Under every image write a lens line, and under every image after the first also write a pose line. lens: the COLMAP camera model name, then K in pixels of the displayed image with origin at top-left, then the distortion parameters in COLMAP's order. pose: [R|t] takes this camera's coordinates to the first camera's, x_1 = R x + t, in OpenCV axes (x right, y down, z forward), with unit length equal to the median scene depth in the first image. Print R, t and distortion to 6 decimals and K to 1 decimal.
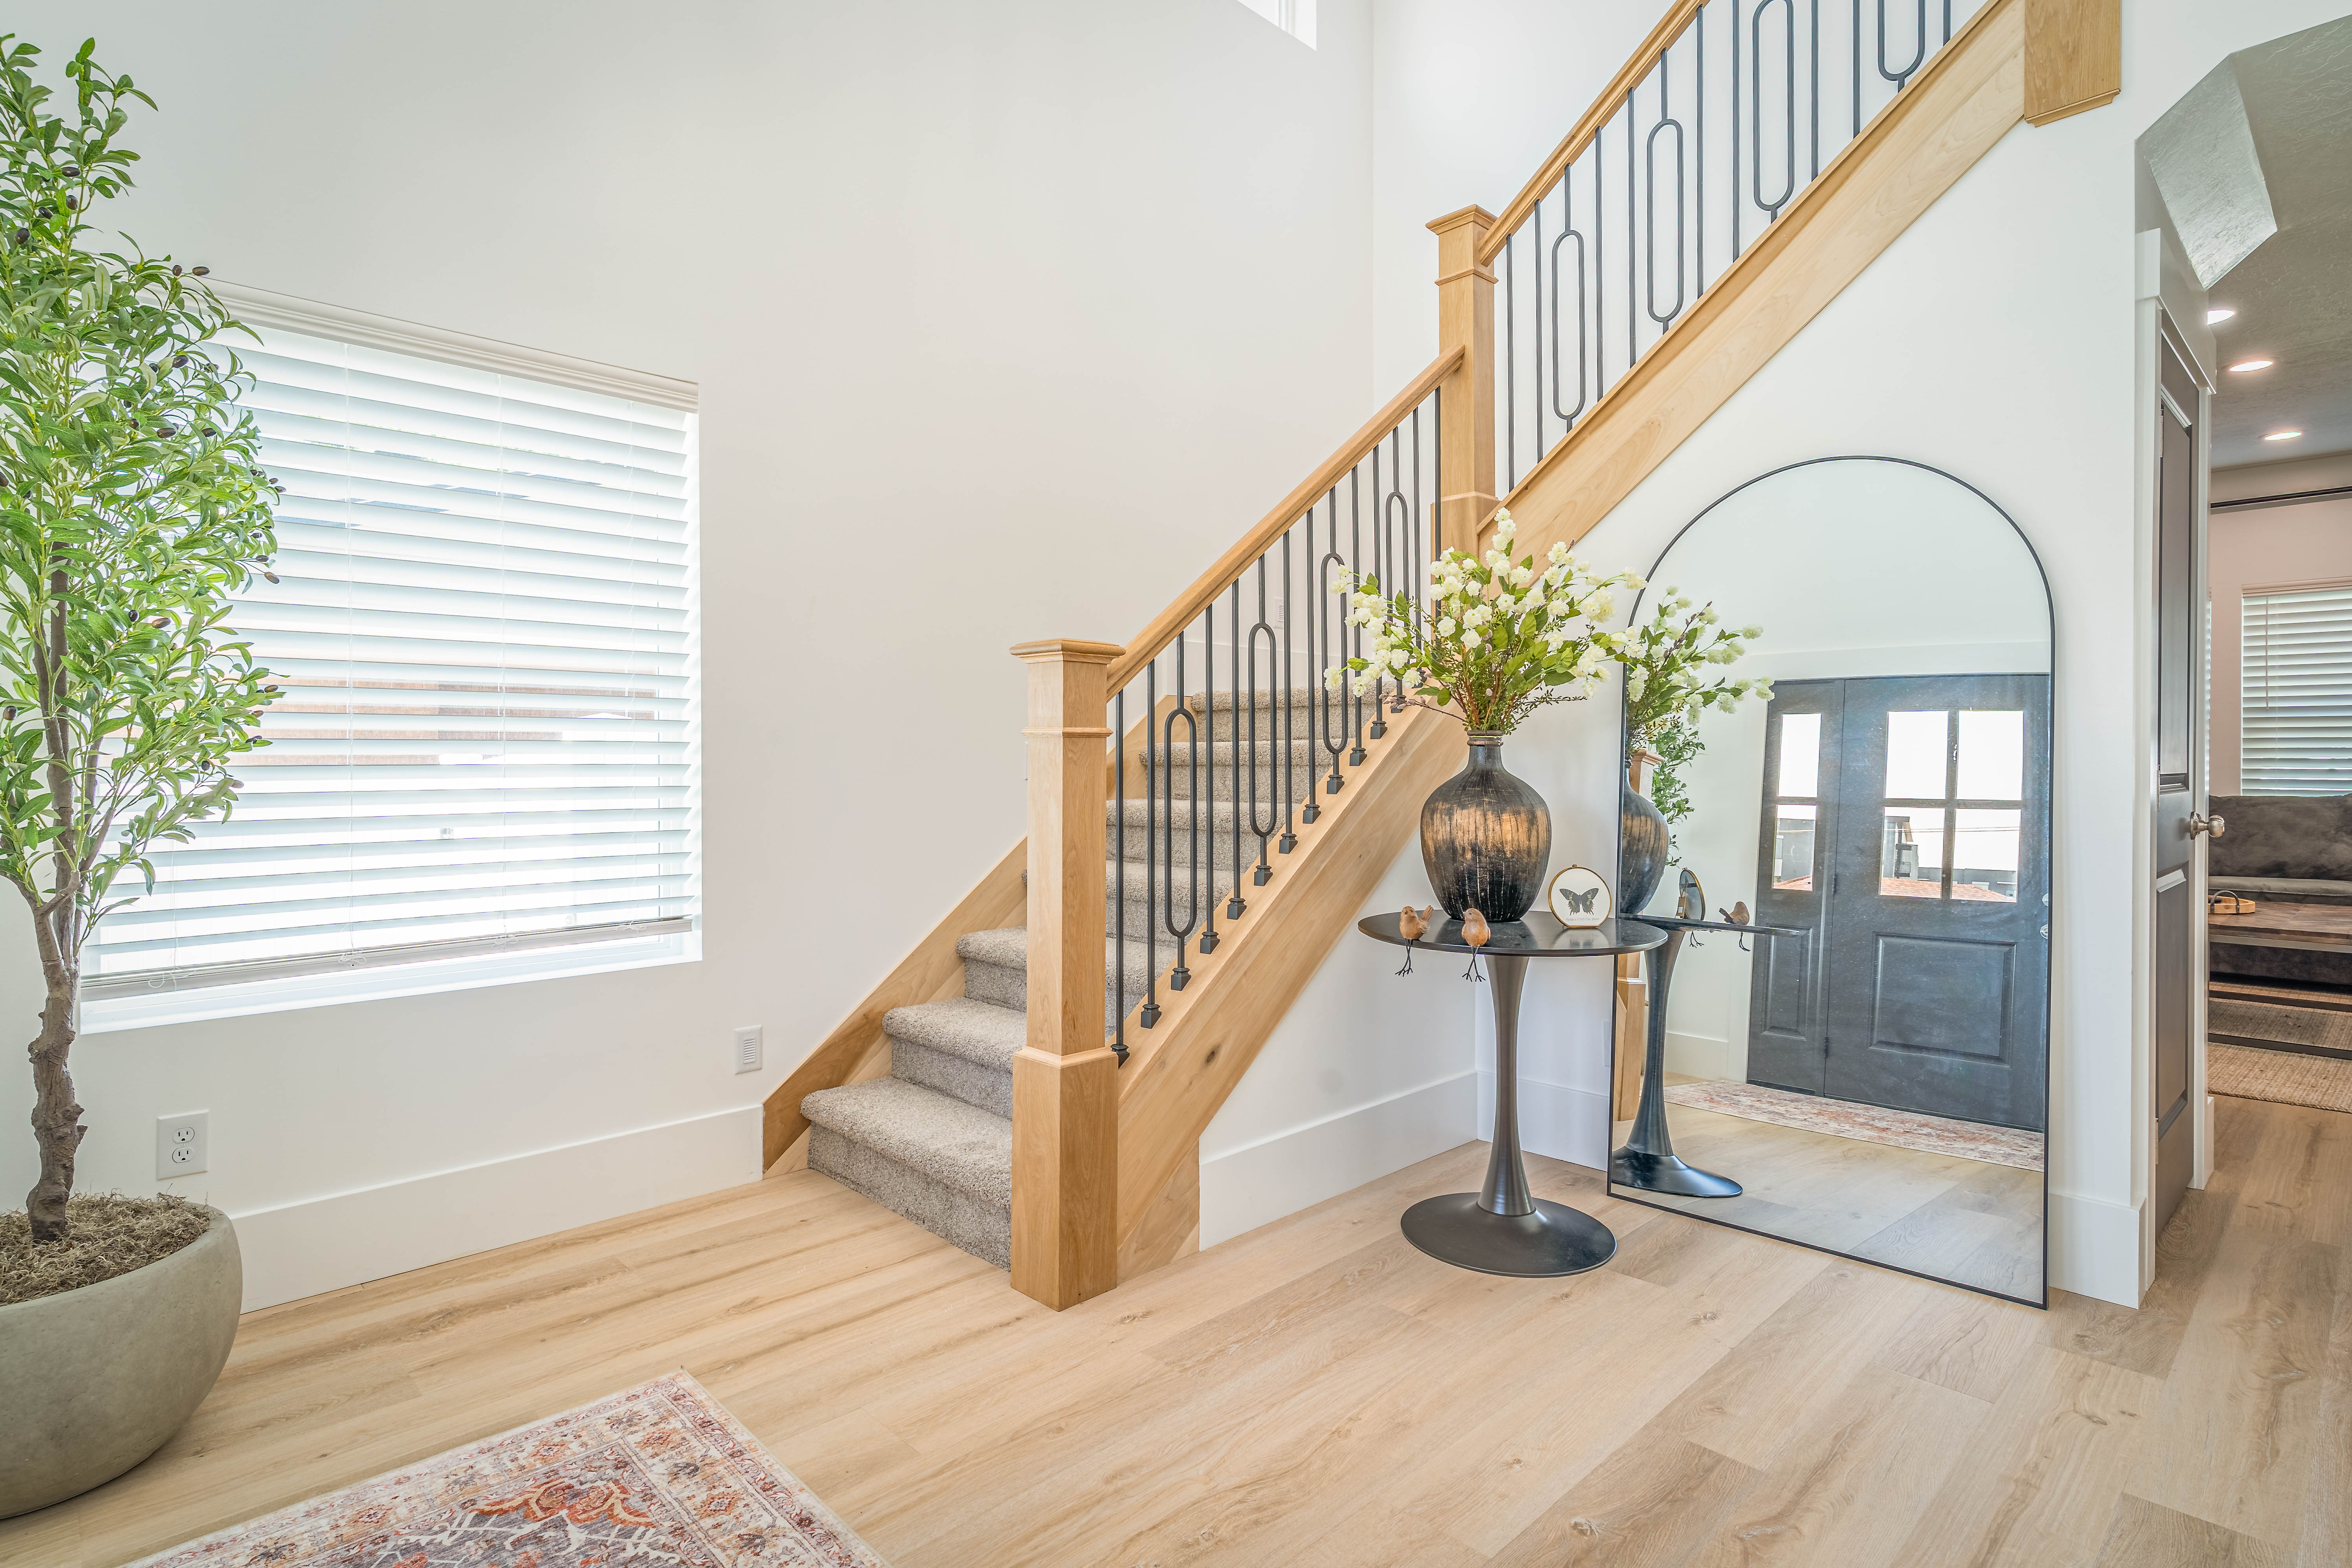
lens RADIAL K [[1200.5, 0, 1176.1], [0, 1200.5, 777.4], [0, 0, 1]] dist [0.005673, -0.000006]
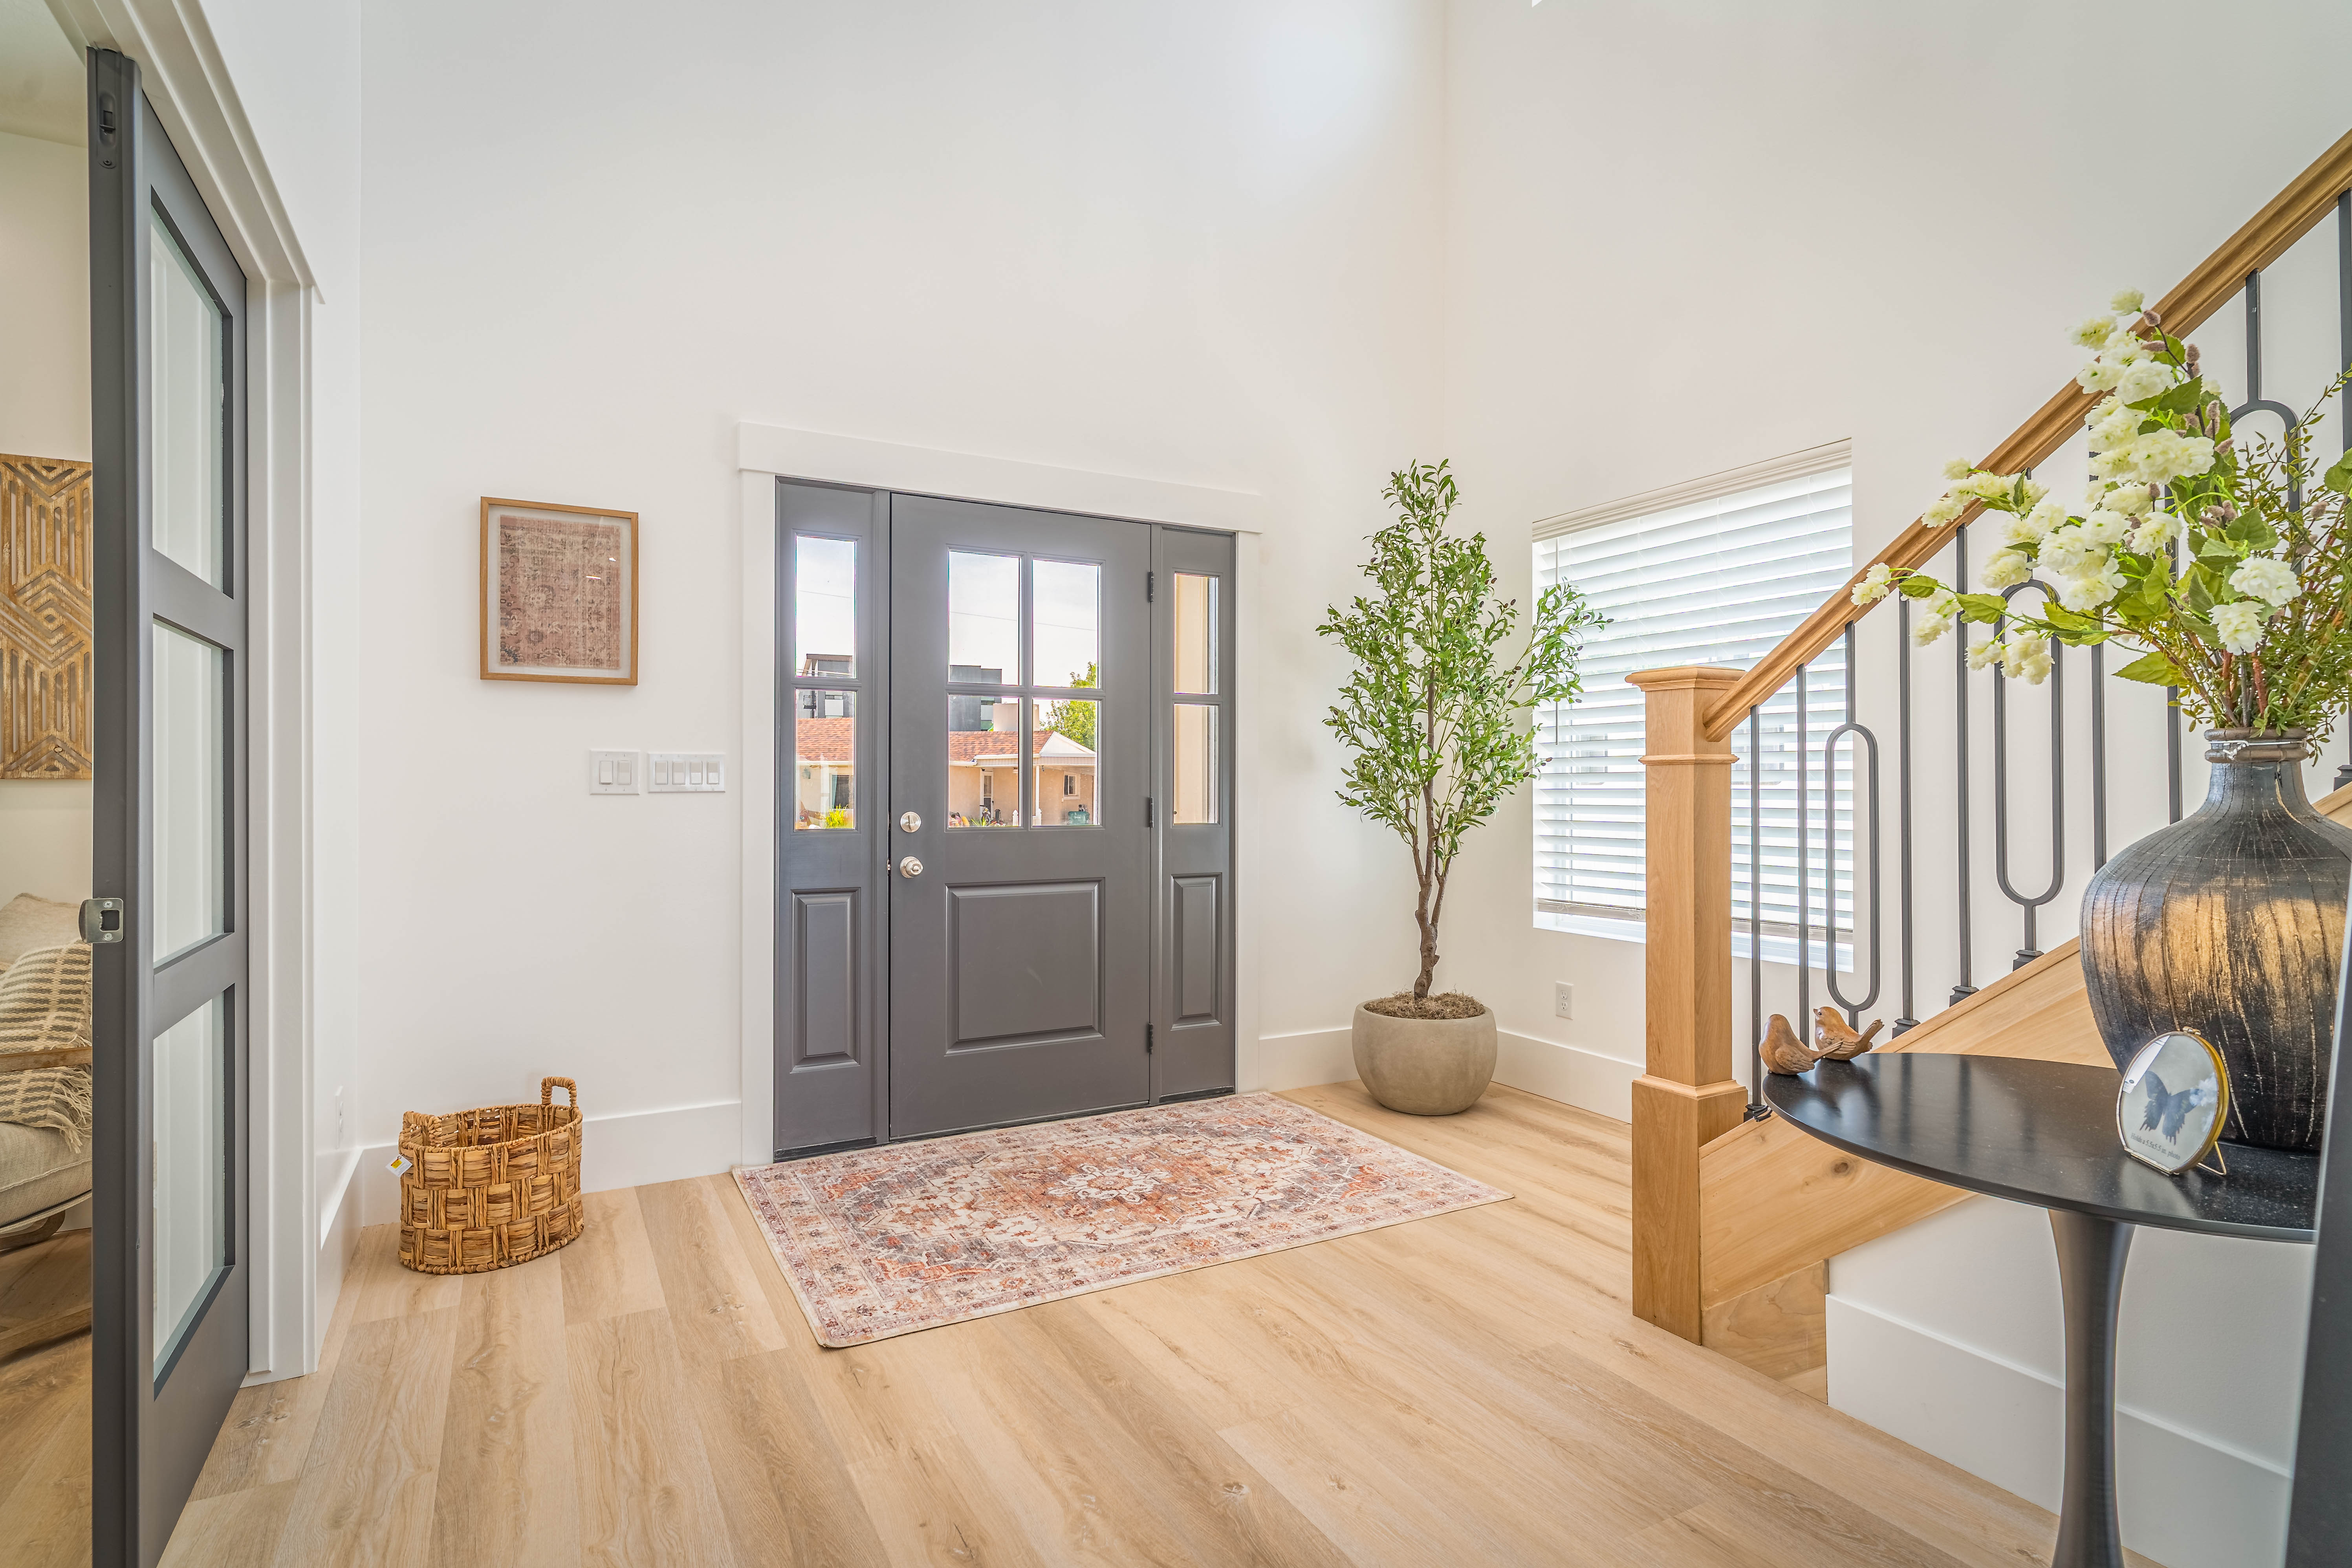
lens RADIAL K [[1200.5, 0, 1174.8], [0, 1200.5, 784.3], [0, 0, 1]] dist [0.005673, -0.000006]
pose [[-0.276549, 0.000411, -0.961000, 1.191523], [-0.011402, 0.999928, 0.003709, -0.019435], [0.960932, 0.011983, -0.276524, 1.052159]]
